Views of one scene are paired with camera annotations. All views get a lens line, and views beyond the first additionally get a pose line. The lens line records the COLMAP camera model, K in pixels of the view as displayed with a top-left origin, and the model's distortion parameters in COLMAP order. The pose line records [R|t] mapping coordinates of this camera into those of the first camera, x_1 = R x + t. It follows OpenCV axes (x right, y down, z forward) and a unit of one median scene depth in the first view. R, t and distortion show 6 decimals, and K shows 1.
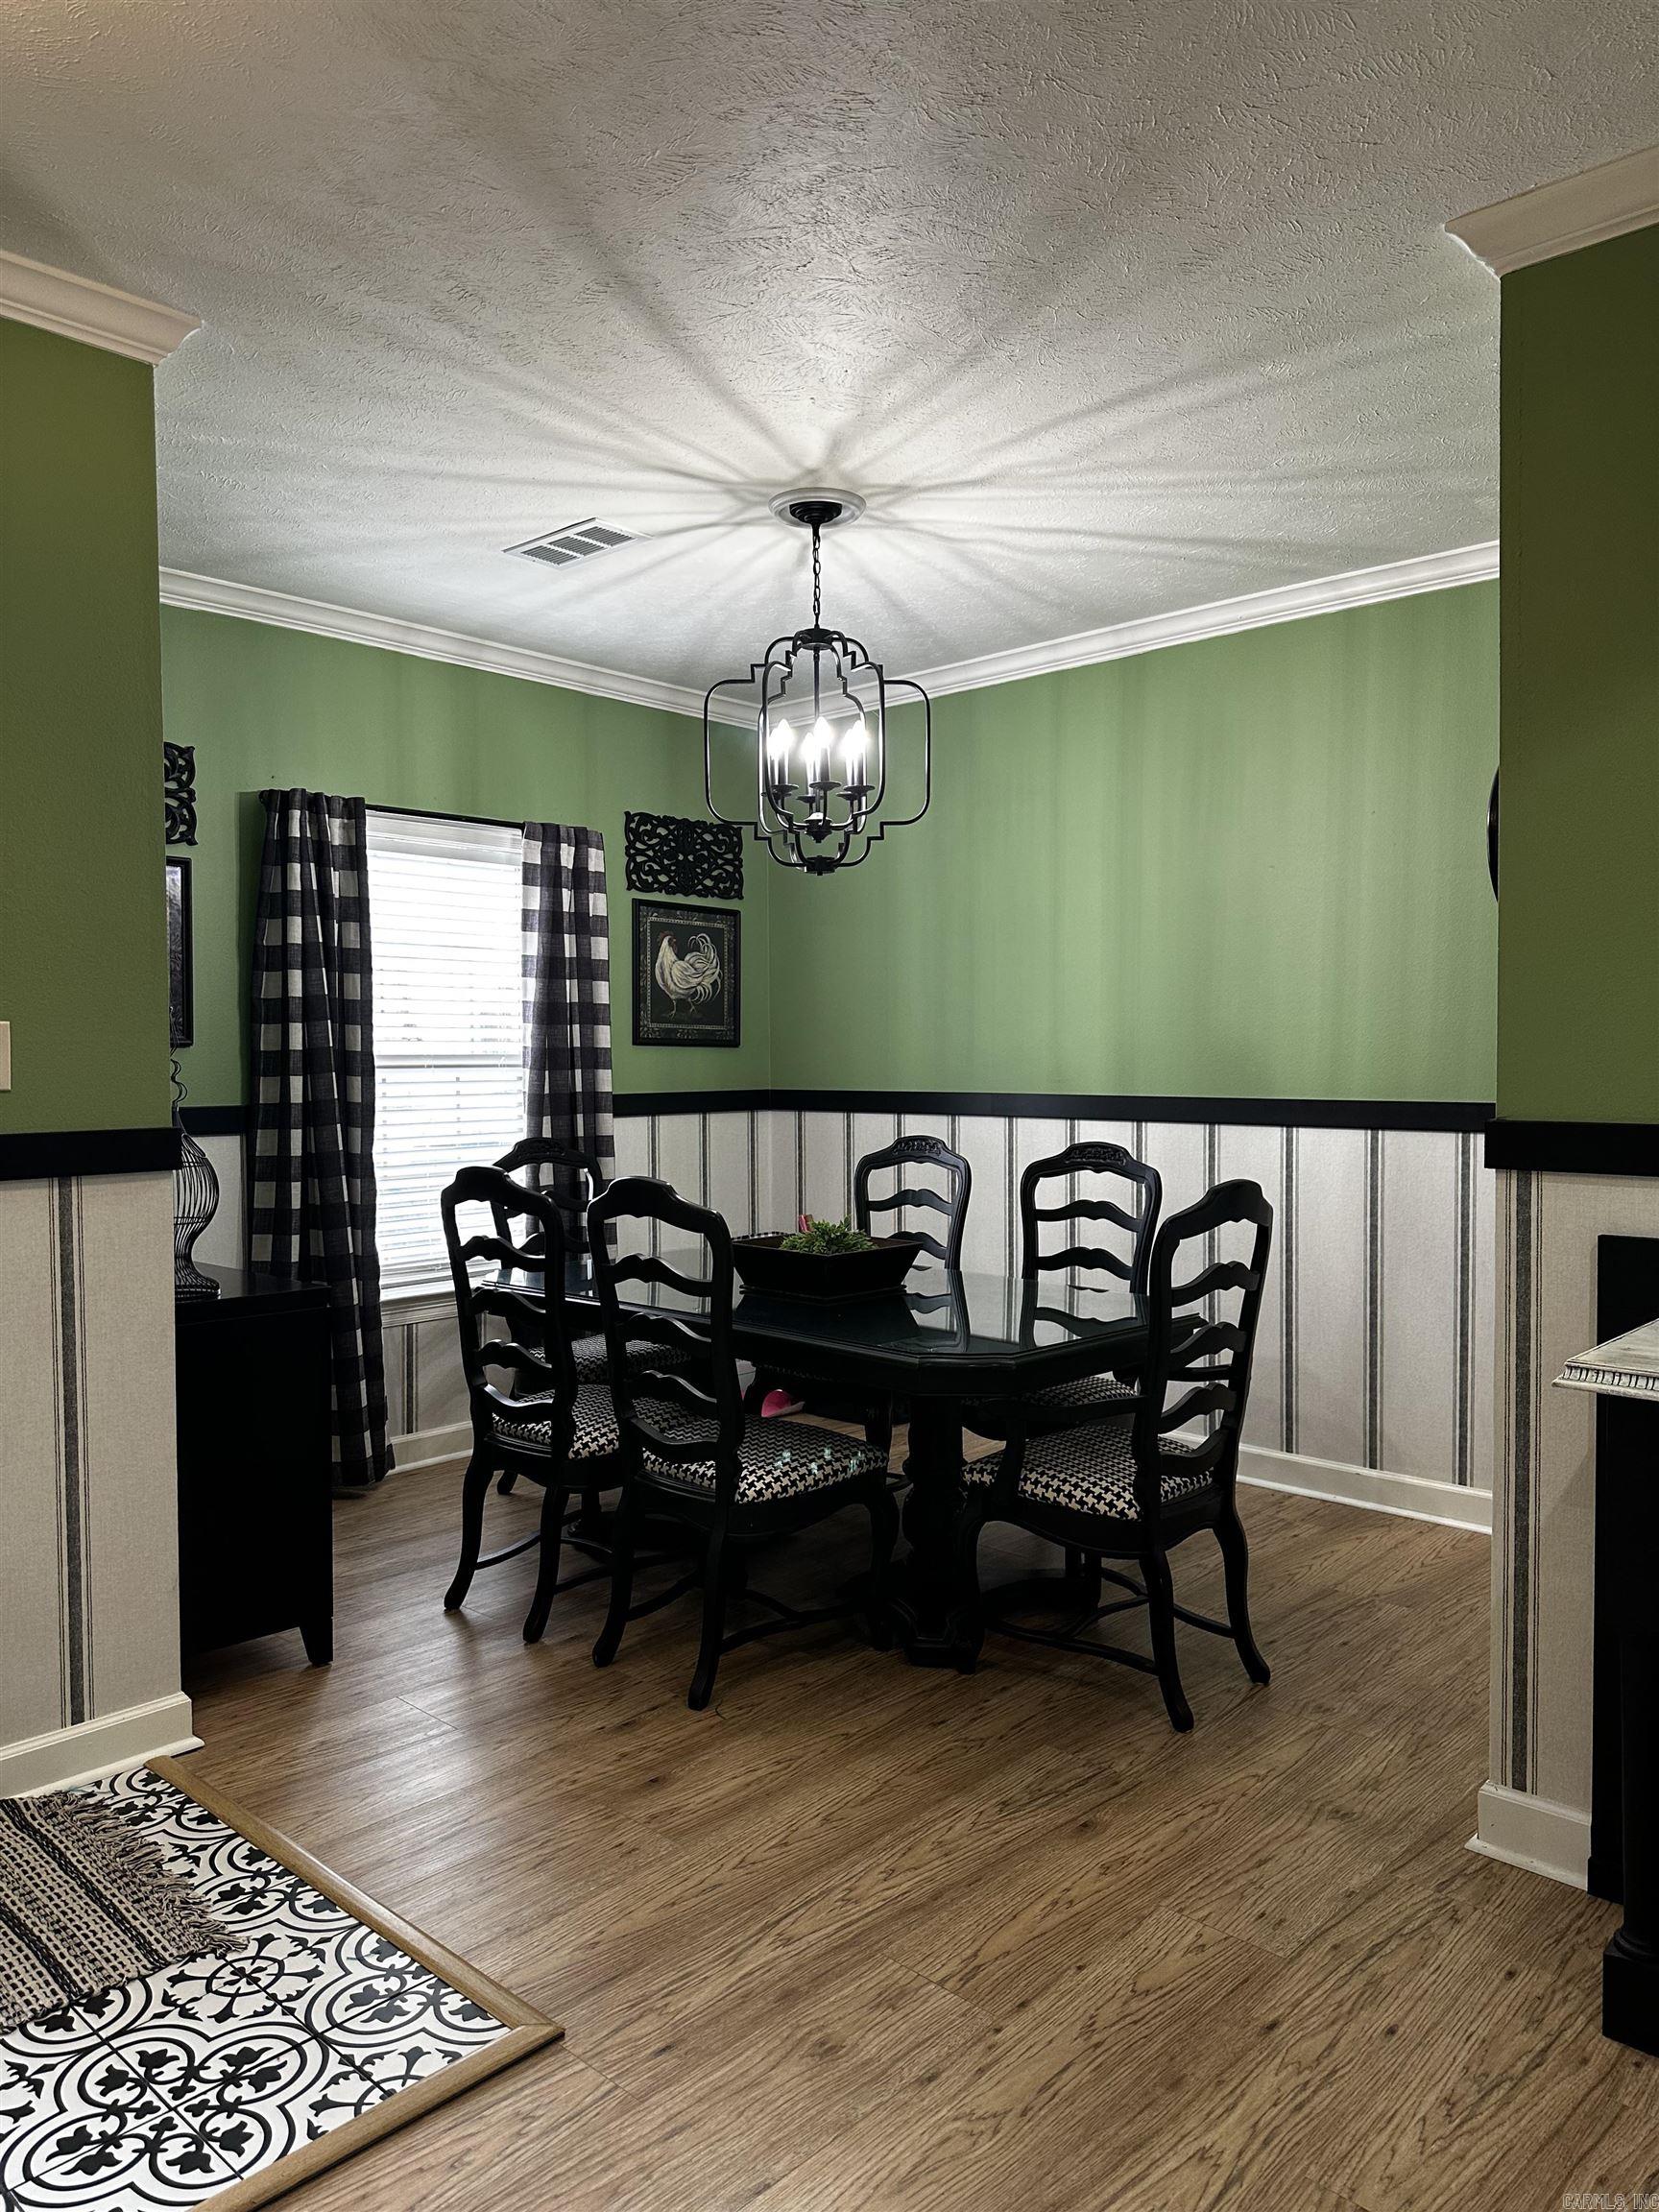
lens RADIAL K [[1541.5, 0, 829.1], [0, 1541.5, 1095.9], [0, 0, 1]] dist [0.131833, -0.155225]
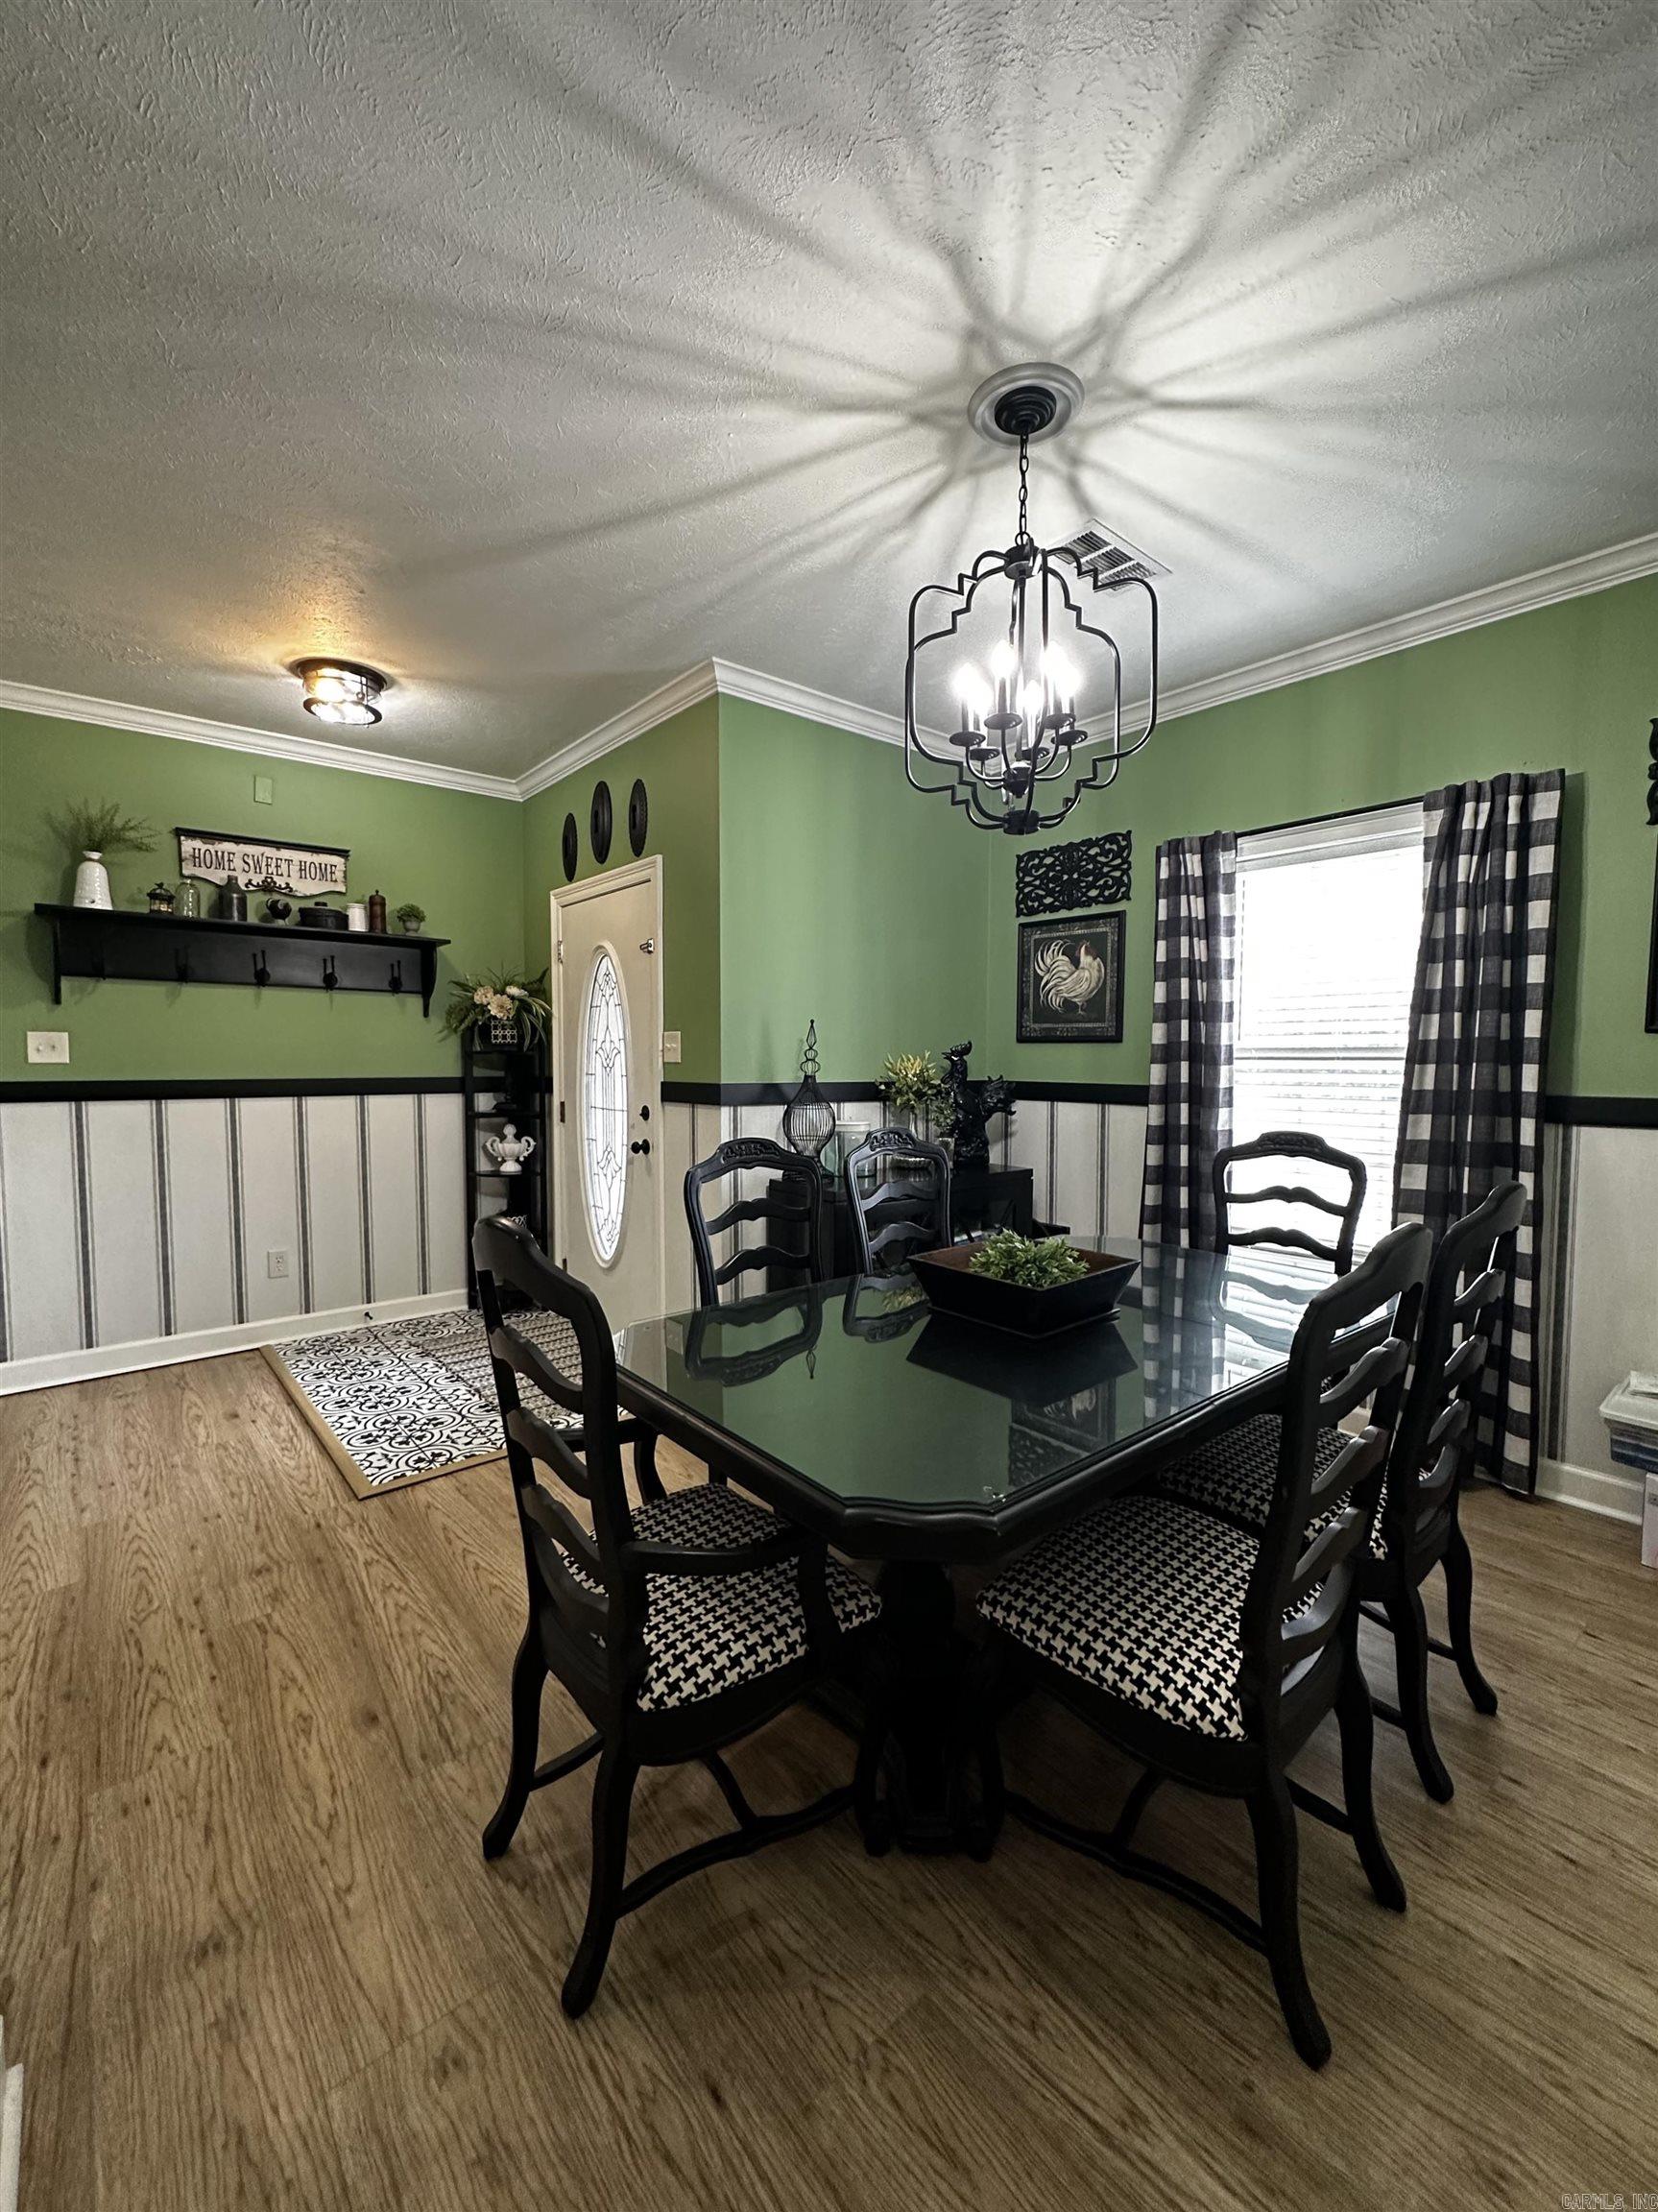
lens RADIAL K [[904.5, 0, 823.4], [0, 904.5, 1105.0], [0, 0, 1]] dist [0.006722, 0.000952]
pose [[-0.120698, 0.062561, -0.990716, 0.428178], [-0.029006, 0.997364, 0.066514, -0.020645], [0.992265, 0.036765, -0.118565, 0.791935]]
